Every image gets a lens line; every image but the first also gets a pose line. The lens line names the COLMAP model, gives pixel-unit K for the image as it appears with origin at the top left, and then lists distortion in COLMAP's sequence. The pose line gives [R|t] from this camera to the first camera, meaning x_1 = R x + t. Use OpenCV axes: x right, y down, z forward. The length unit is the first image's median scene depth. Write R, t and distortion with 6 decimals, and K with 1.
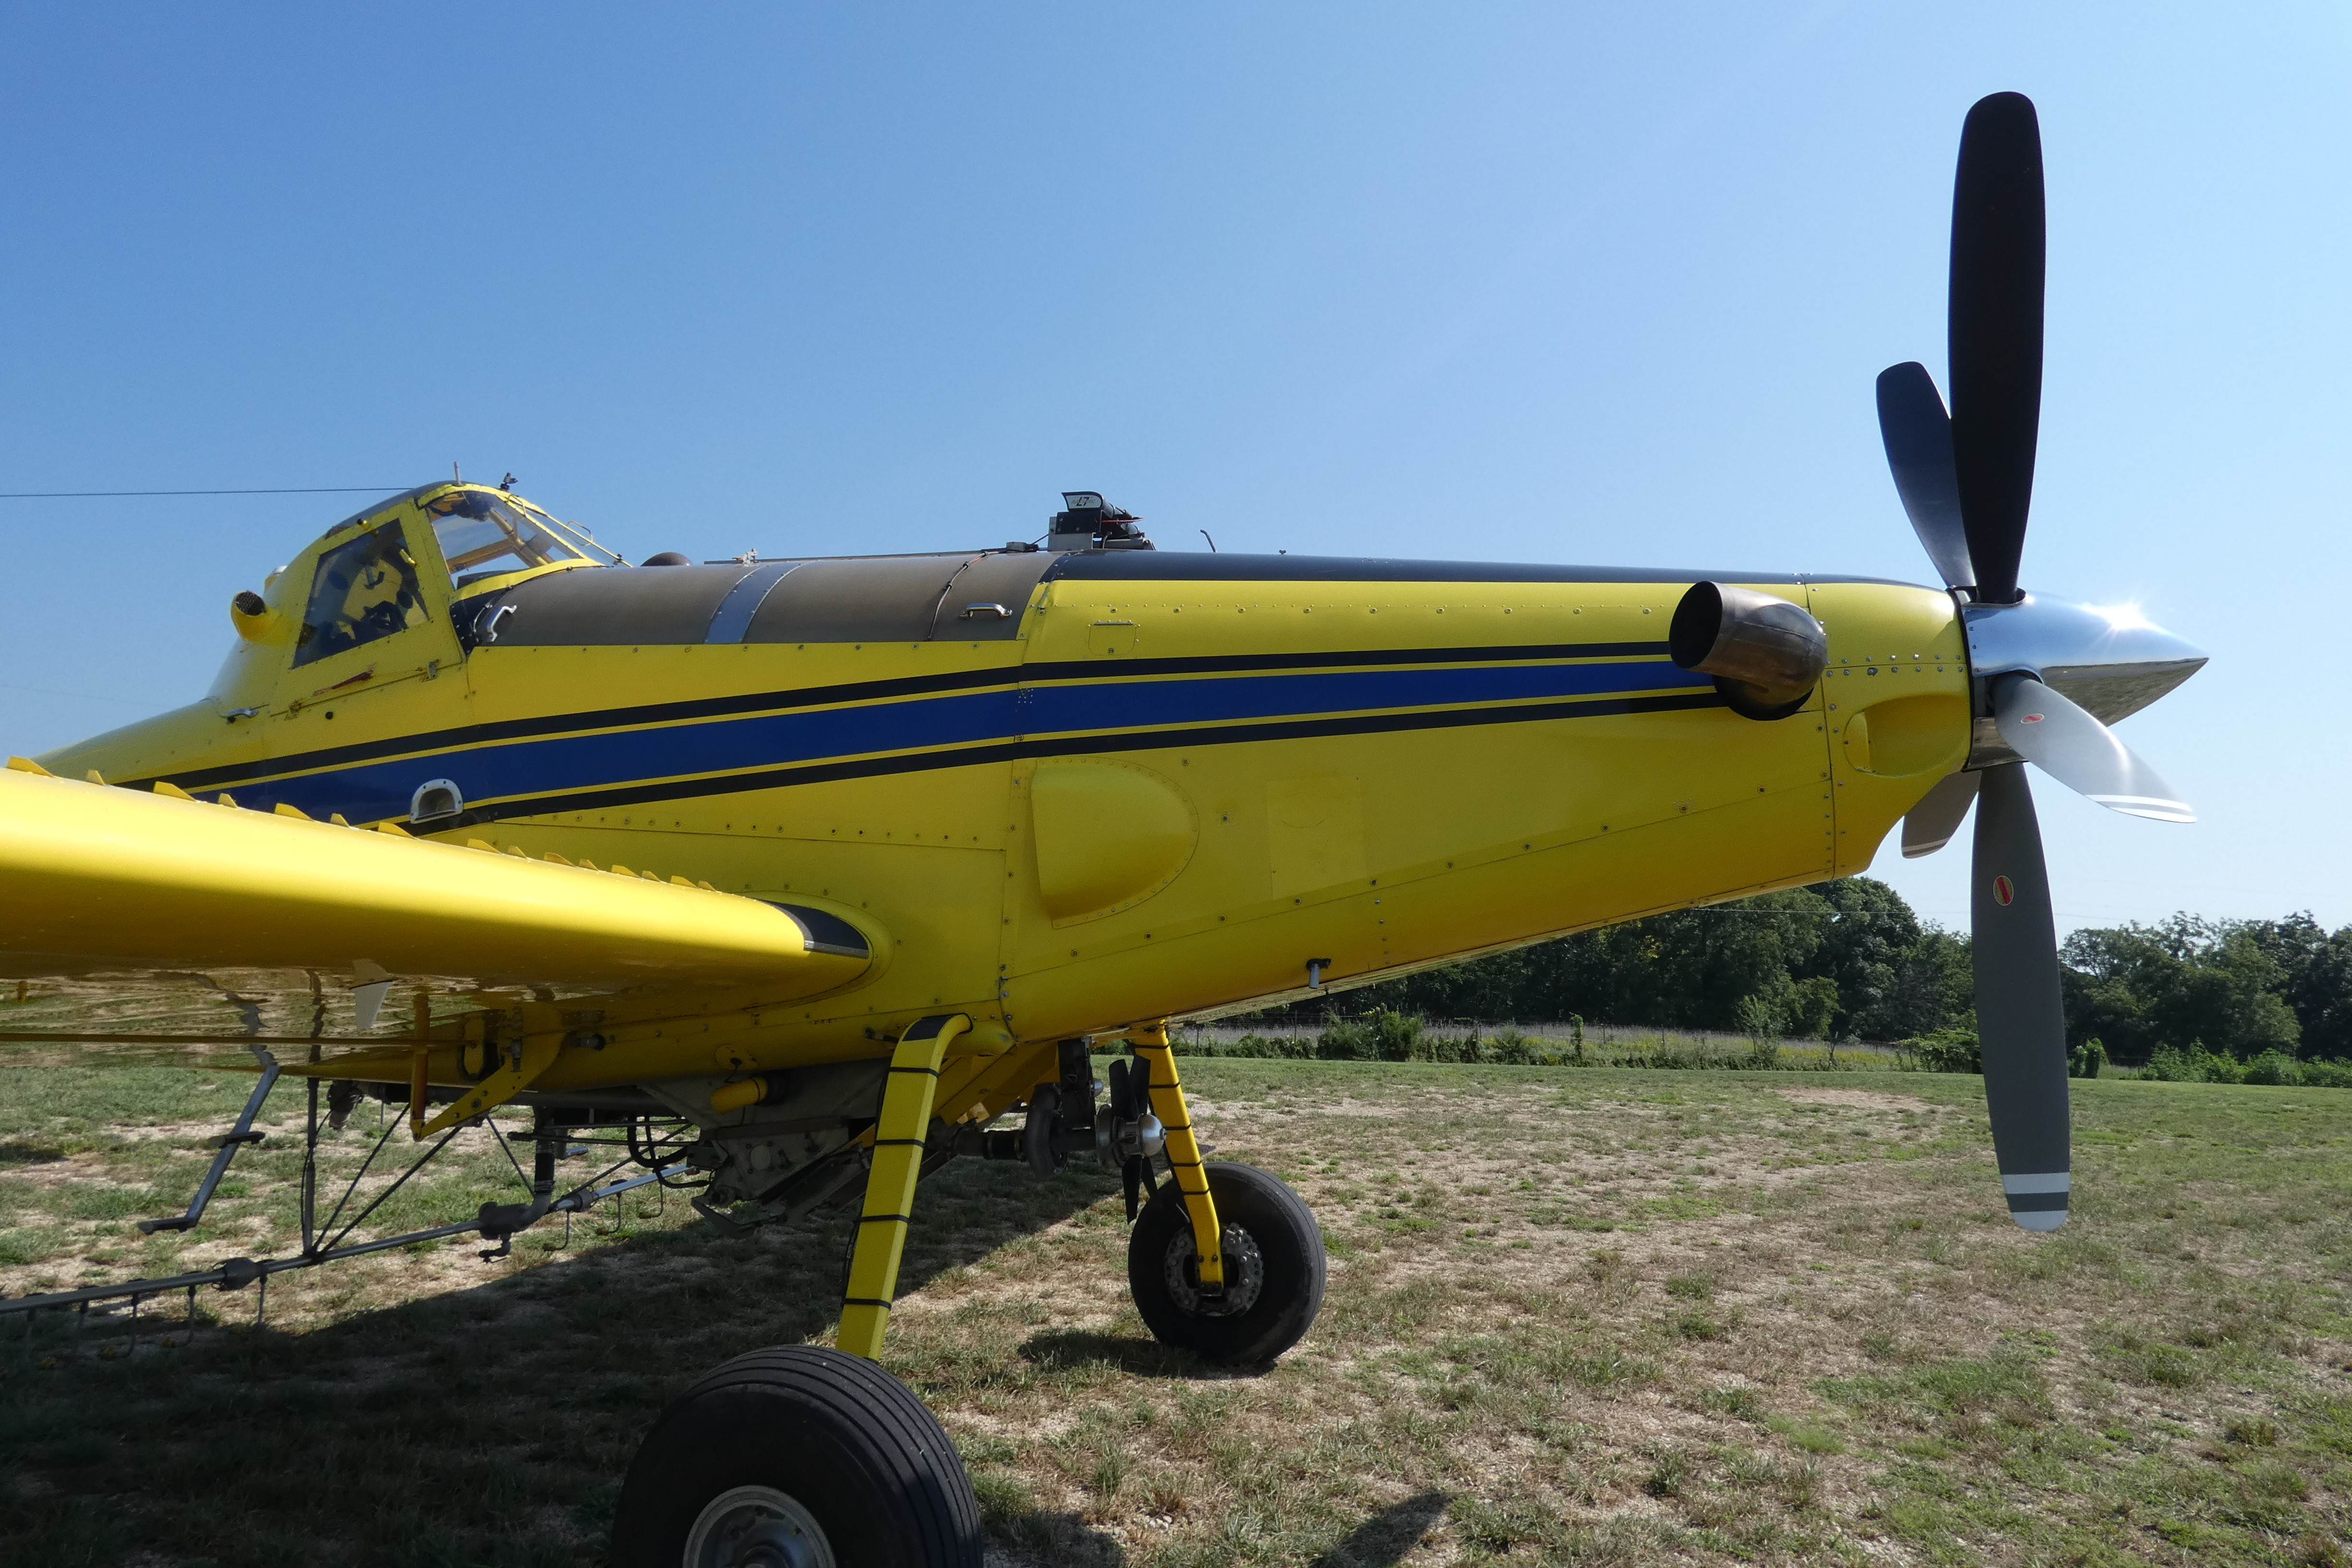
lens RADIAL K [[1434.2, 0, 1167.3], [0, 1434.2, 793.4], [0, 0, 1]] dist [-0.005459, -0.003246]
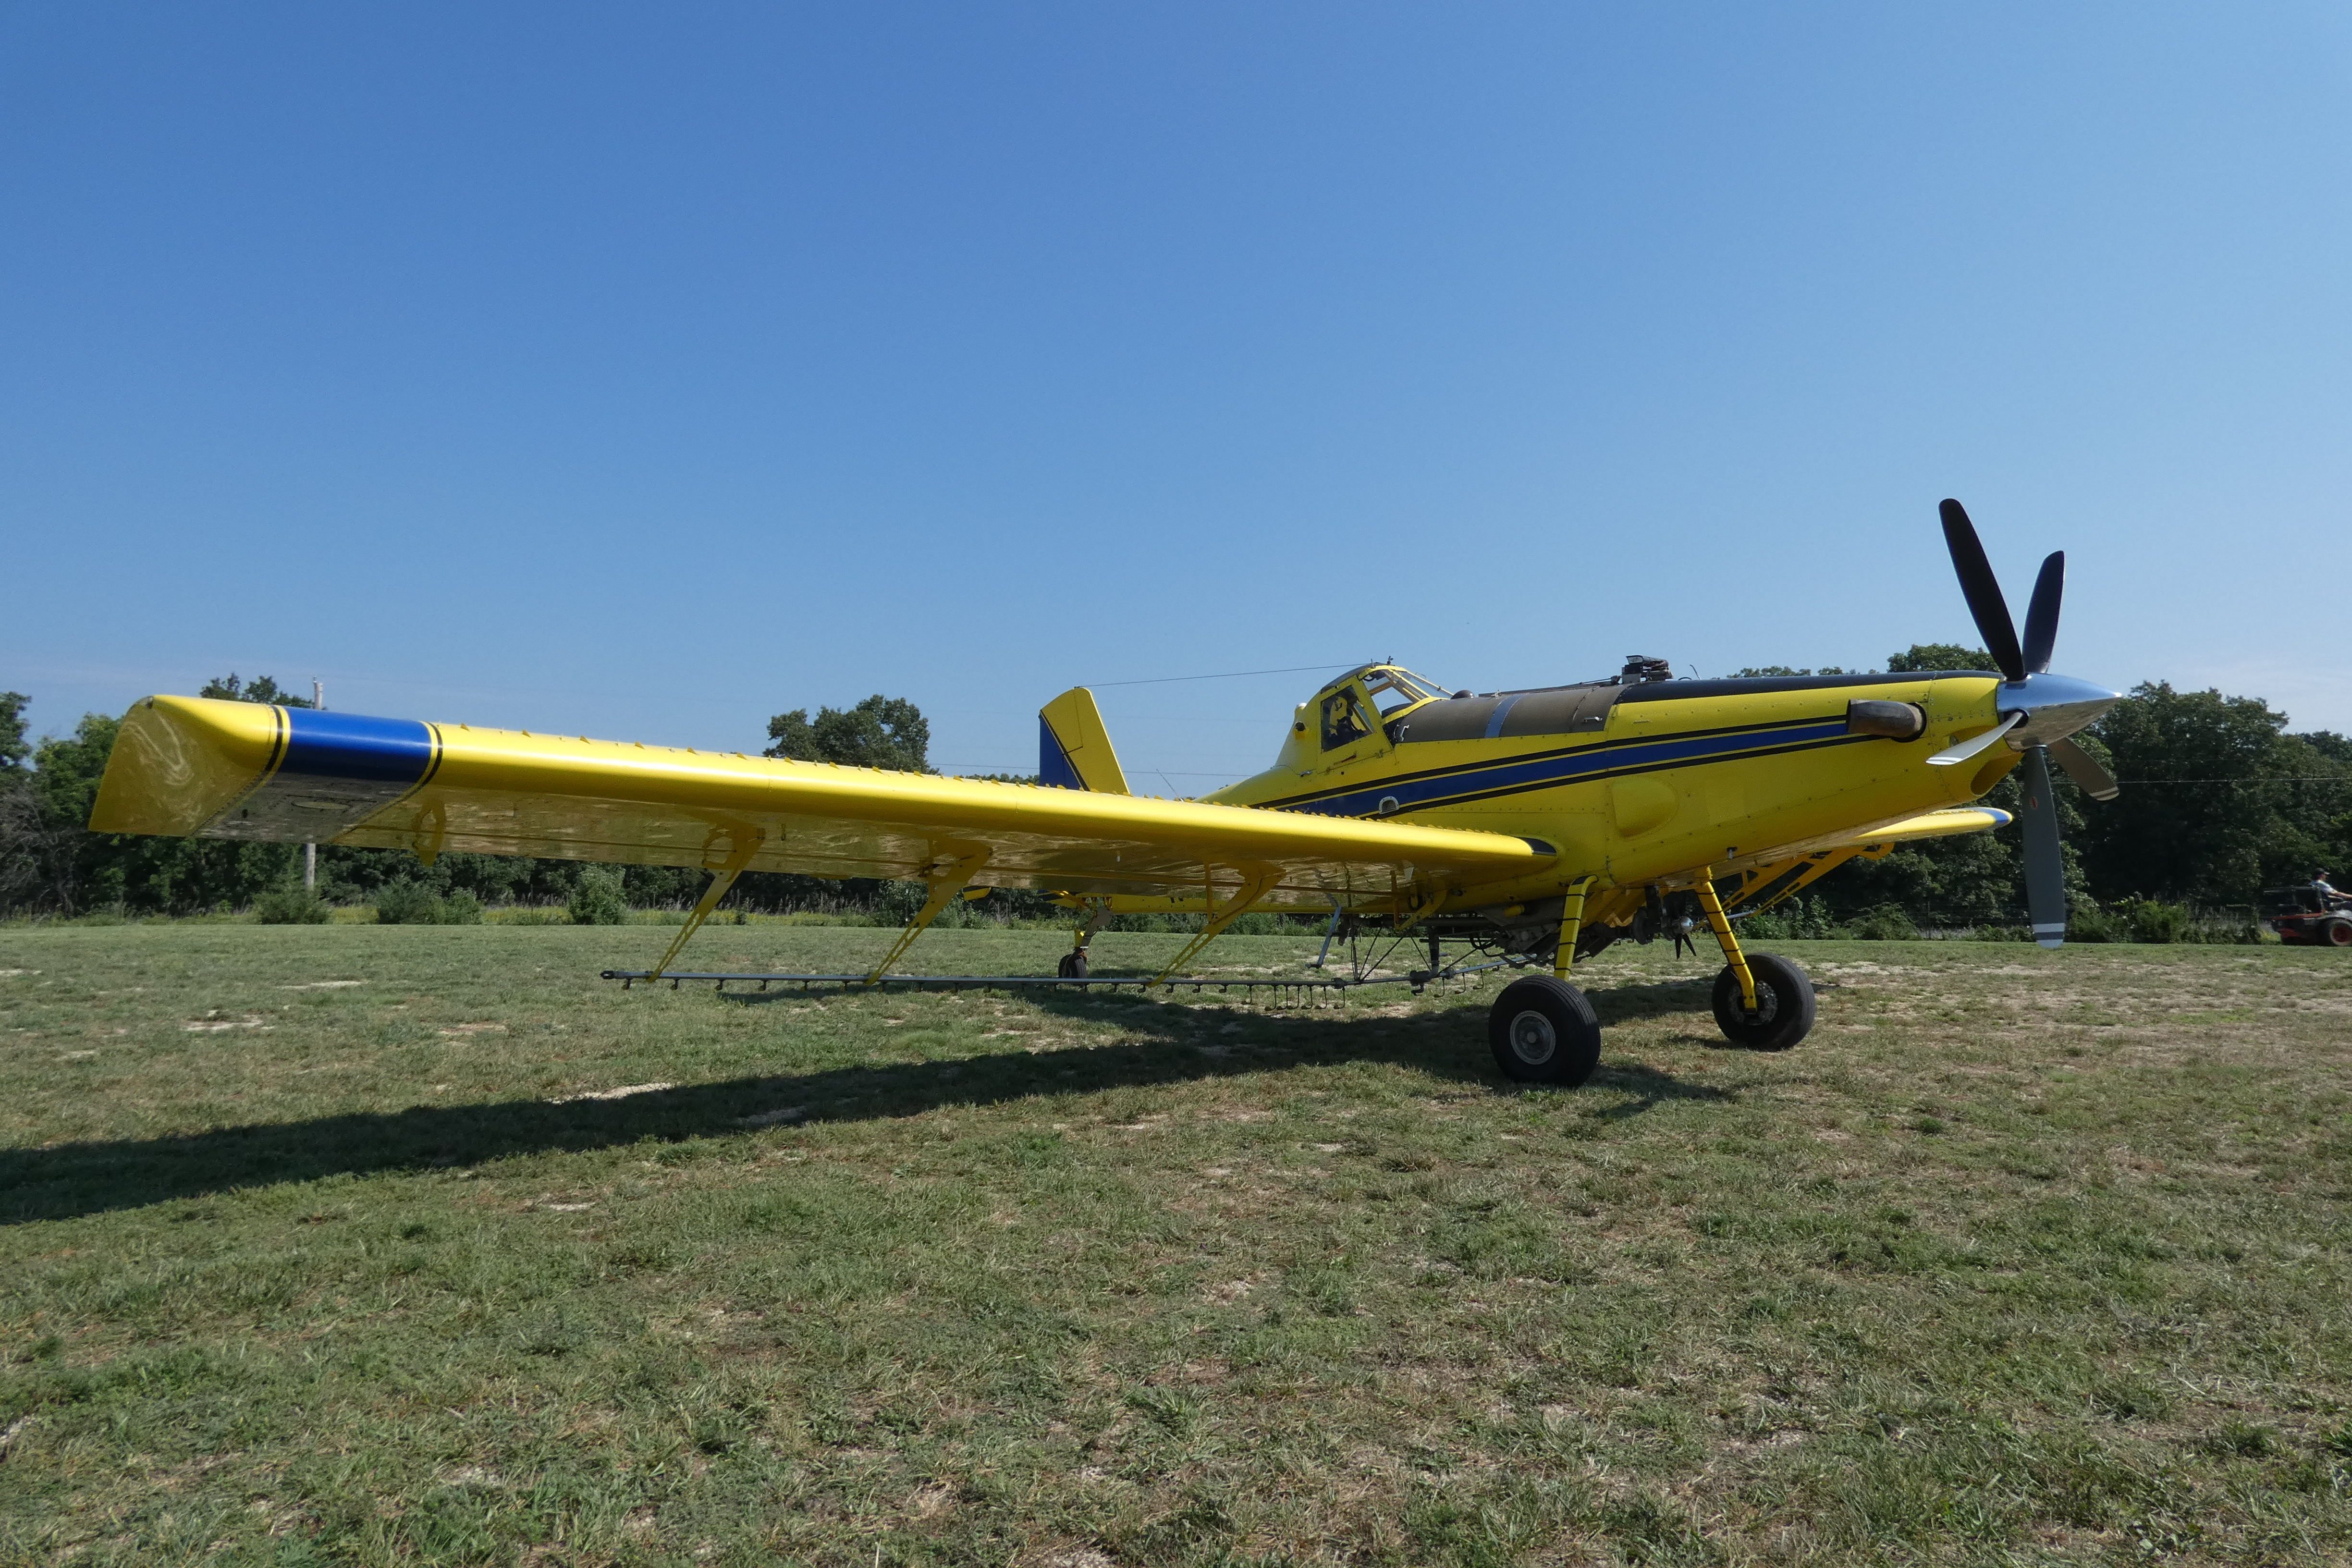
lens RADIAL K [[1434.2, 0, 1167.3], [0, 1434.2, 793.4], [0, 0, 1]] dist [-0.005459, -0.003246]
pose [[0.866204, -0.071690, -0.494521, 0.423239], [0.097848, 0.994830, 0.027172, -0.124479], [0.490017, -0.071924, 0.868741, -1.434546]]
